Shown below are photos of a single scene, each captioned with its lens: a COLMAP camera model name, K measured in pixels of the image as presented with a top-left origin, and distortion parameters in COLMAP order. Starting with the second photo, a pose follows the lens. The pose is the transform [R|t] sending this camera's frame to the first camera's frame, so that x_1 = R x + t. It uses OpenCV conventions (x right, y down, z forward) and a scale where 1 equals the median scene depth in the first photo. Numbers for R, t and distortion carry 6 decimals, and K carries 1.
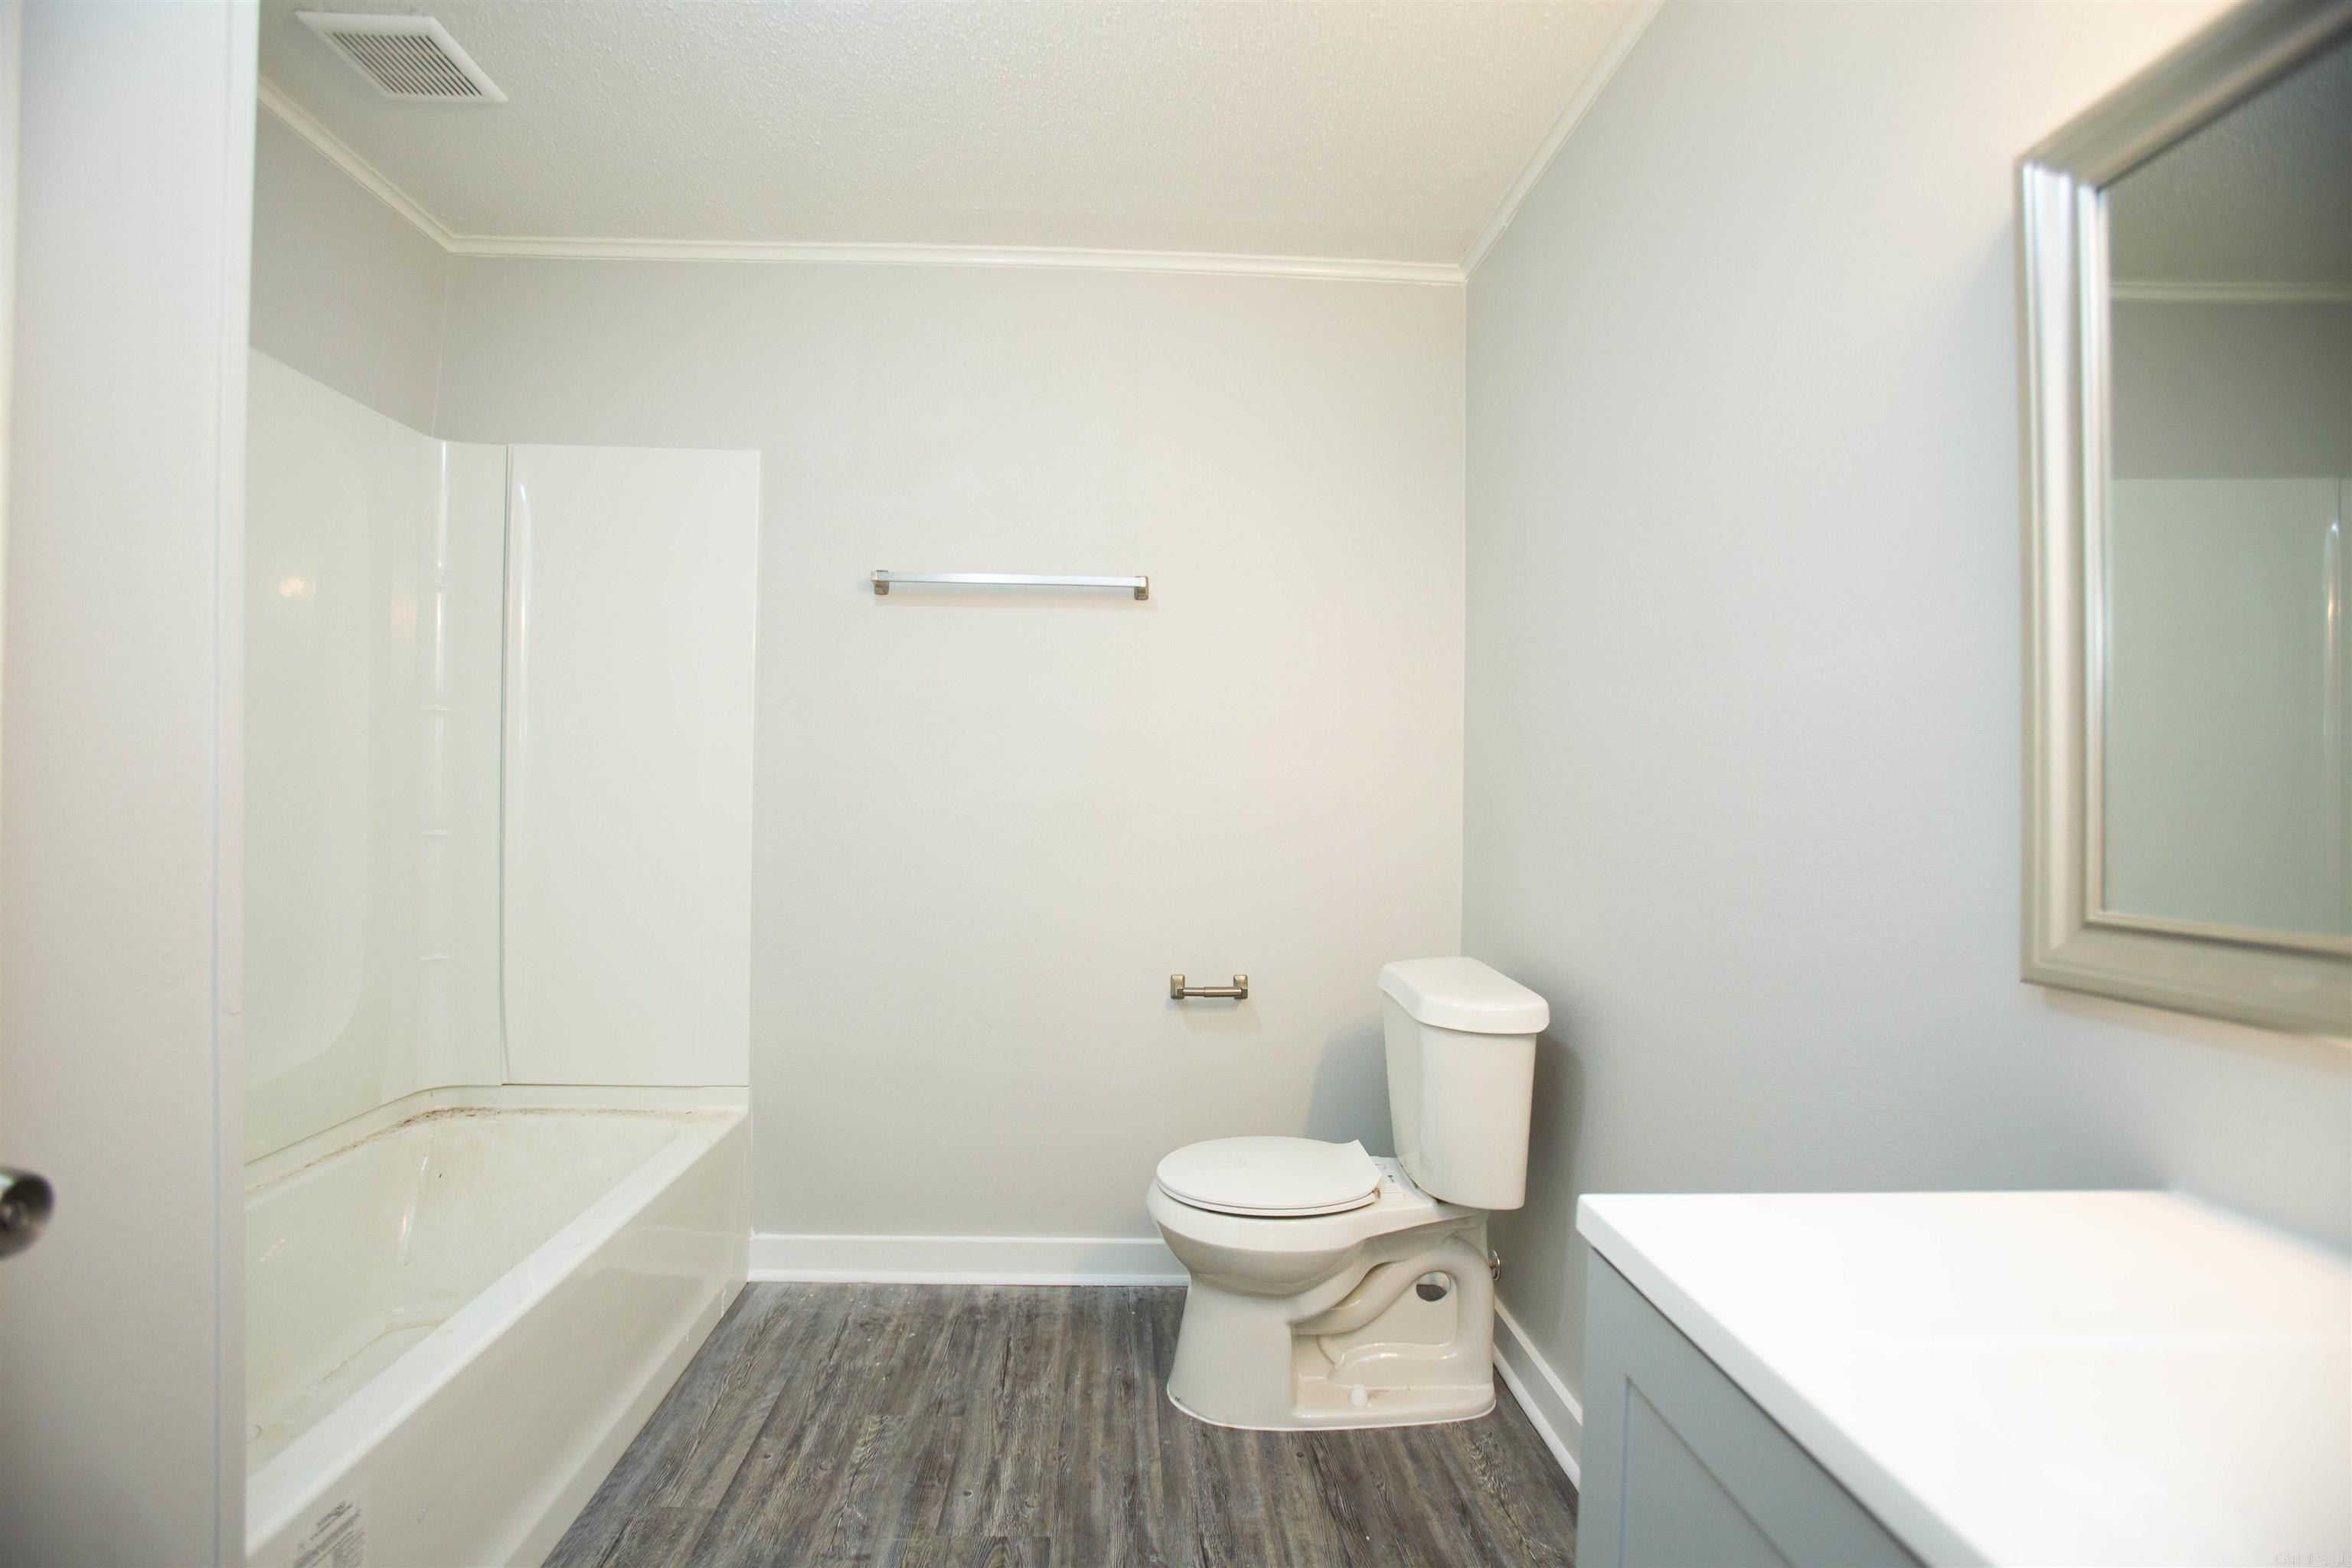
lens RADIAL K [[1082.1, 0, 1161.7], [0, 1082.1, 784.5], [0, 0, 1]] dist [-0.074378, 0.028519]
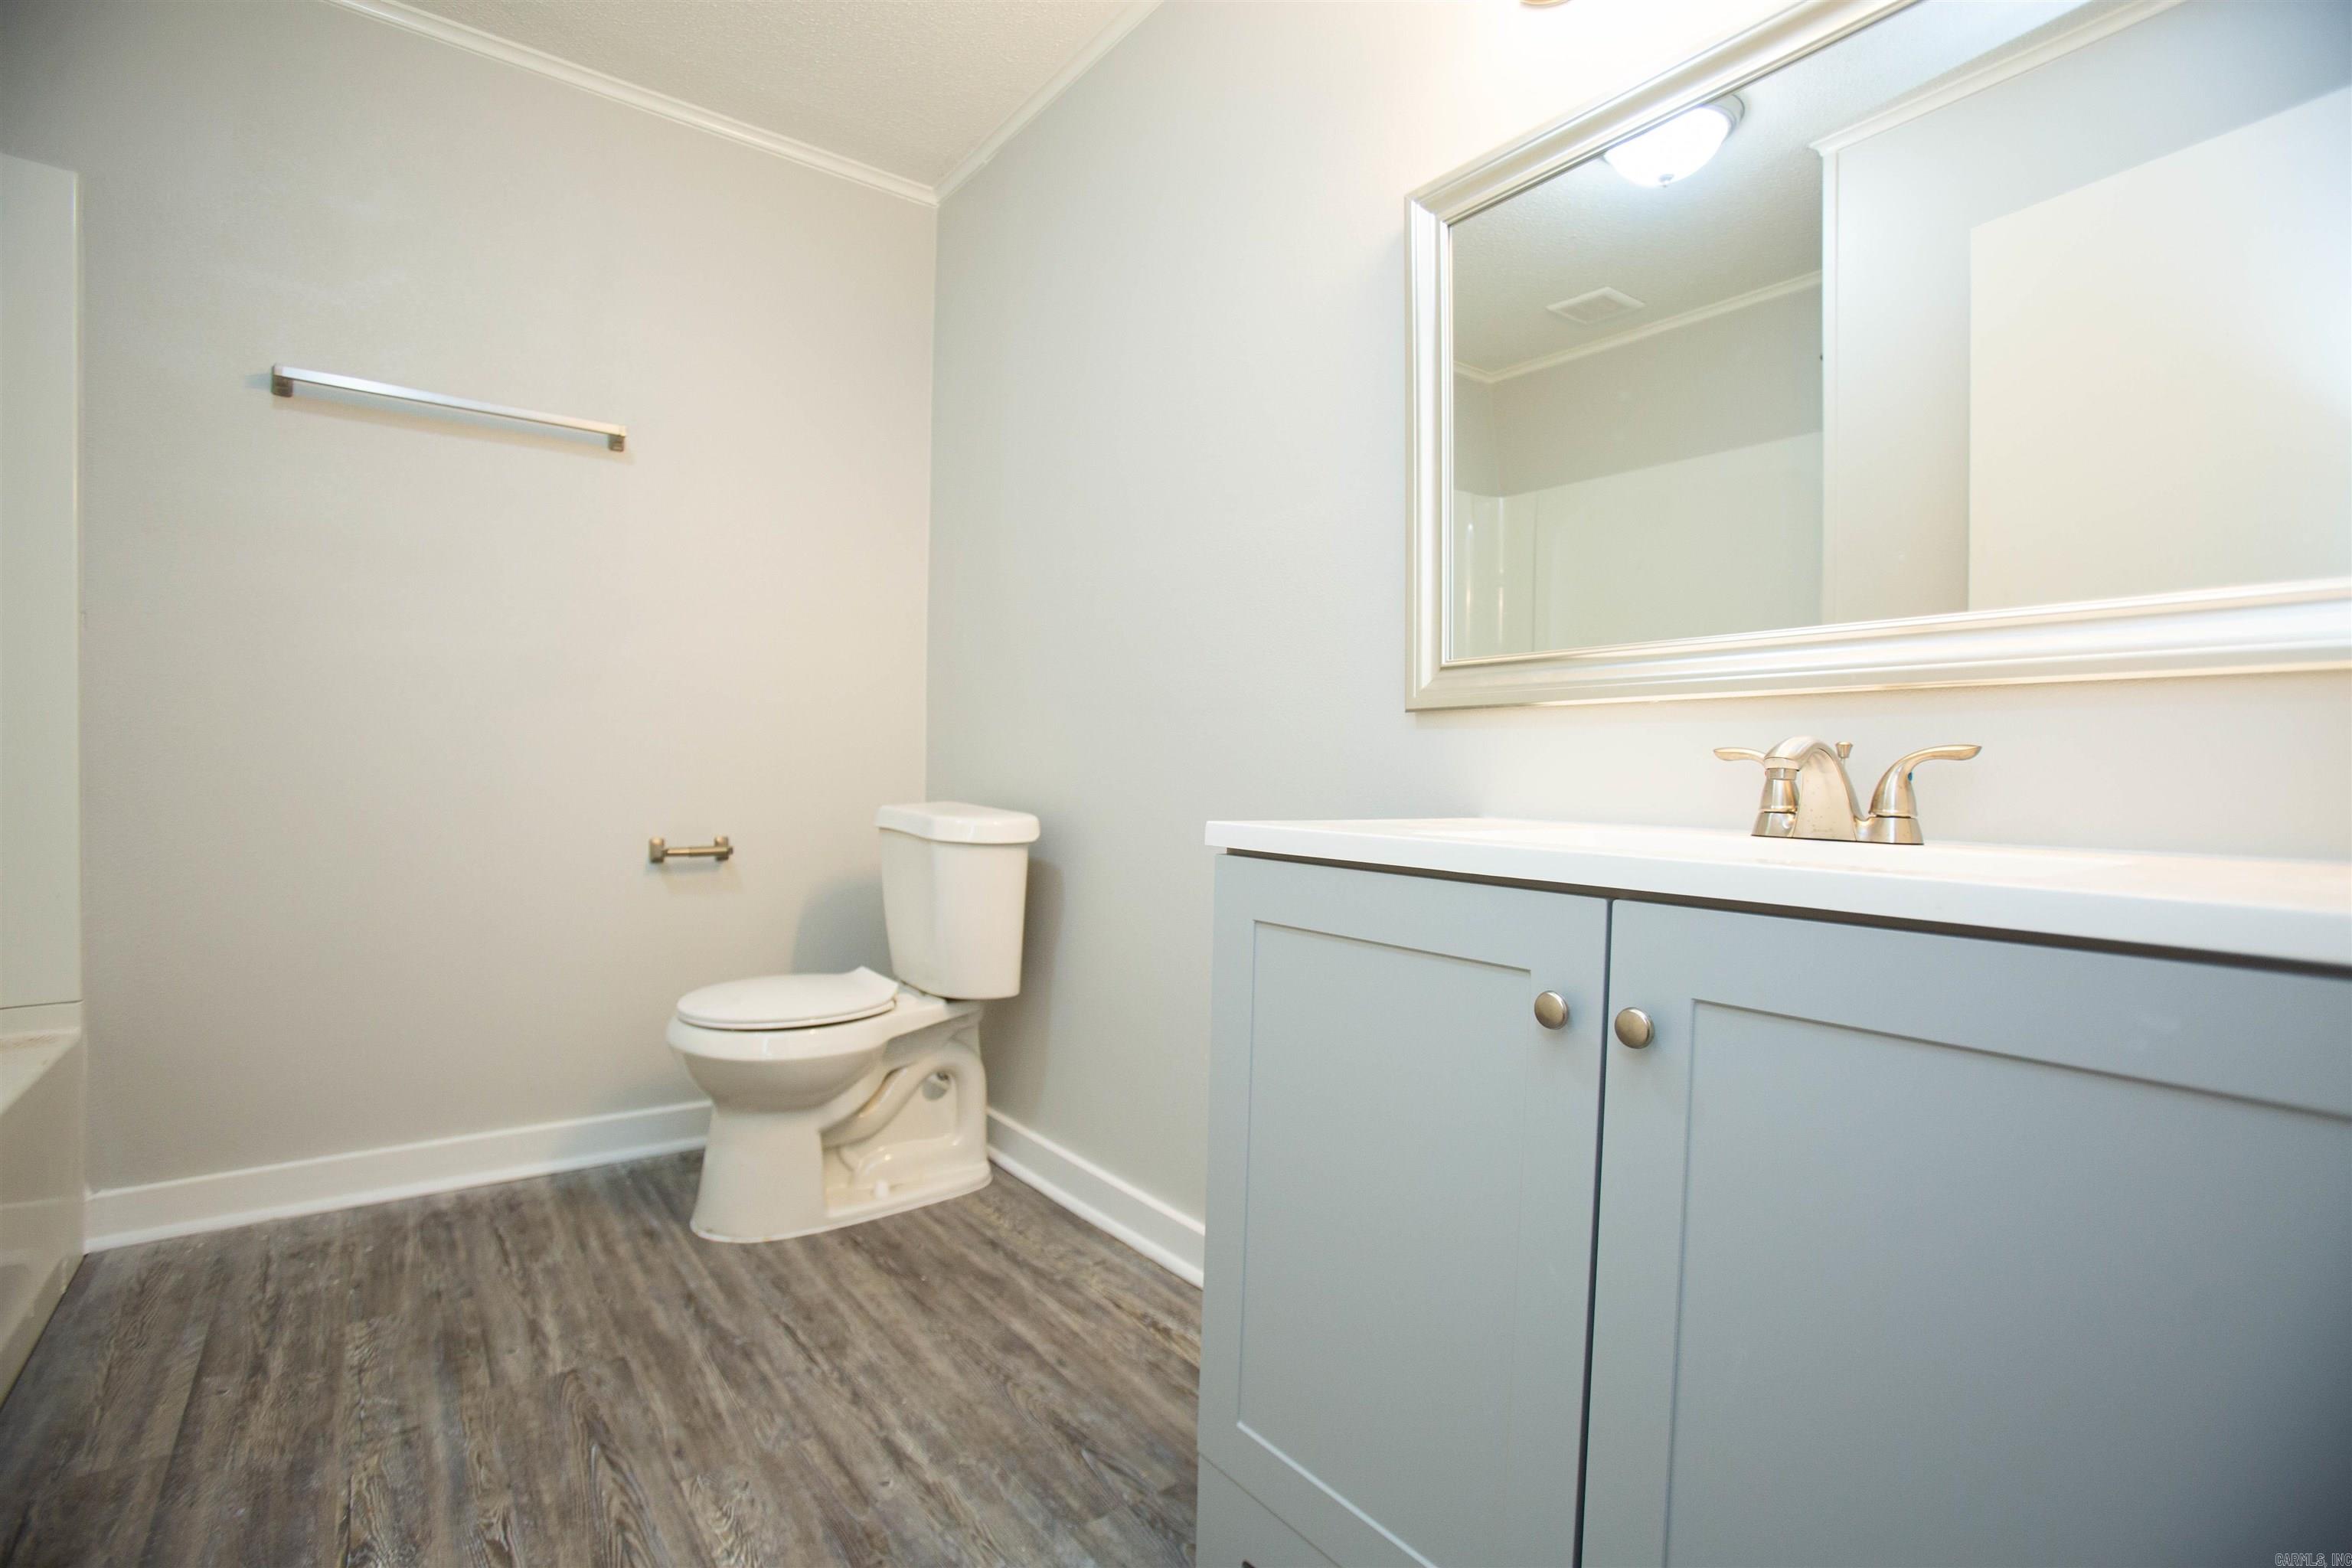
lens RADIAL K [[1082.1, 0, 1161.7], [0, 1082.1, 784.5], [0, 0, 1]] dist [-0.074378, 0.028519]
pose [[0.823080, -0.013595, 0.567763, -0.205015], [-0.004852, 0.999509, 0.030968, 0.123113], [-0.567905, -0.028244, 0.822610, -0.073257]]
